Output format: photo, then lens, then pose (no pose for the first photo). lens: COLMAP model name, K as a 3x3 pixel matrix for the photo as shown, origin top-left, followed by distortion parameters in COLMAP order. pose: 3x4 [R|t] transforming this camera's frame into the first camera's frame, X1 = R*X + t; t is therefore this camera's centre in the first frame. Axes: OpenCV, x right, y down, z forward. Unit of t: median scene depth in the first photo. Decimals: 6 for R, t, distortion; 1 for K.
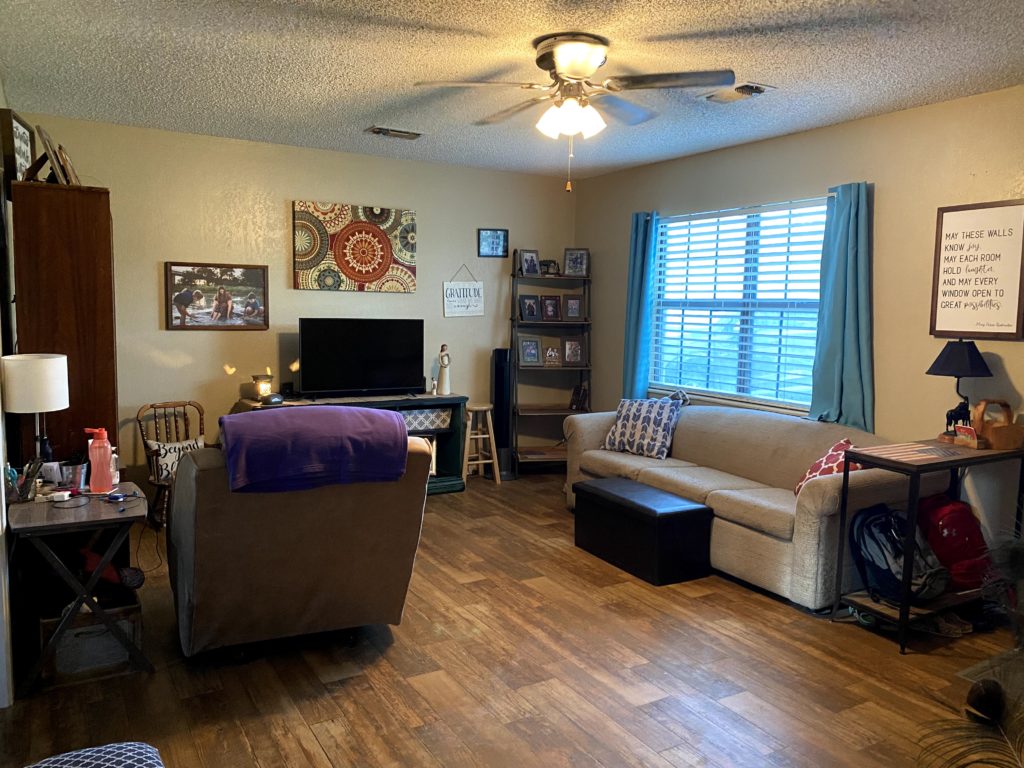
lens RADIAL K [[777.8, 0, 528.4], [0, 777.8, 370.4], [0, 0, 1]] dist [0.060422, -0.101600]
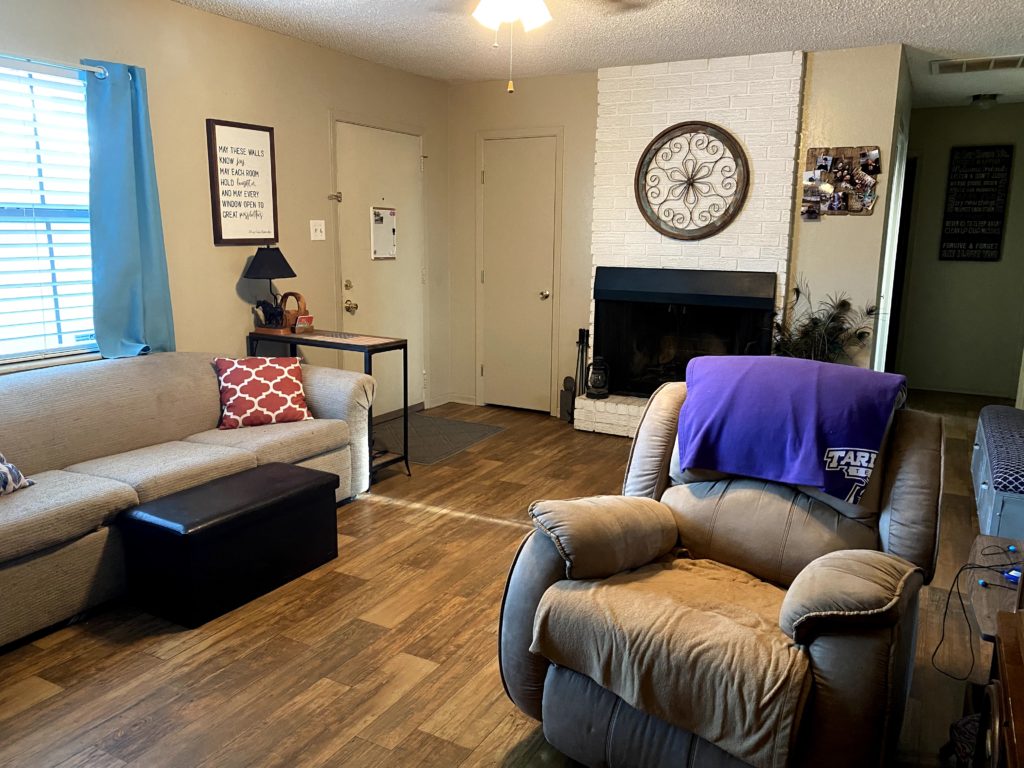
lens RADIAL K [[781.3, 0, 512.0], [0, 781.3, 384.0], [0, 0, 1]] dist [-0.008251, 0.003427]
pose [[-0.499285, -0.198447, 0.843406, -0.612788], [0.045729, 0.966025, 0.254369, -0.113543], [-0.865230, 0.165571, -0.473247, 1.208220]]
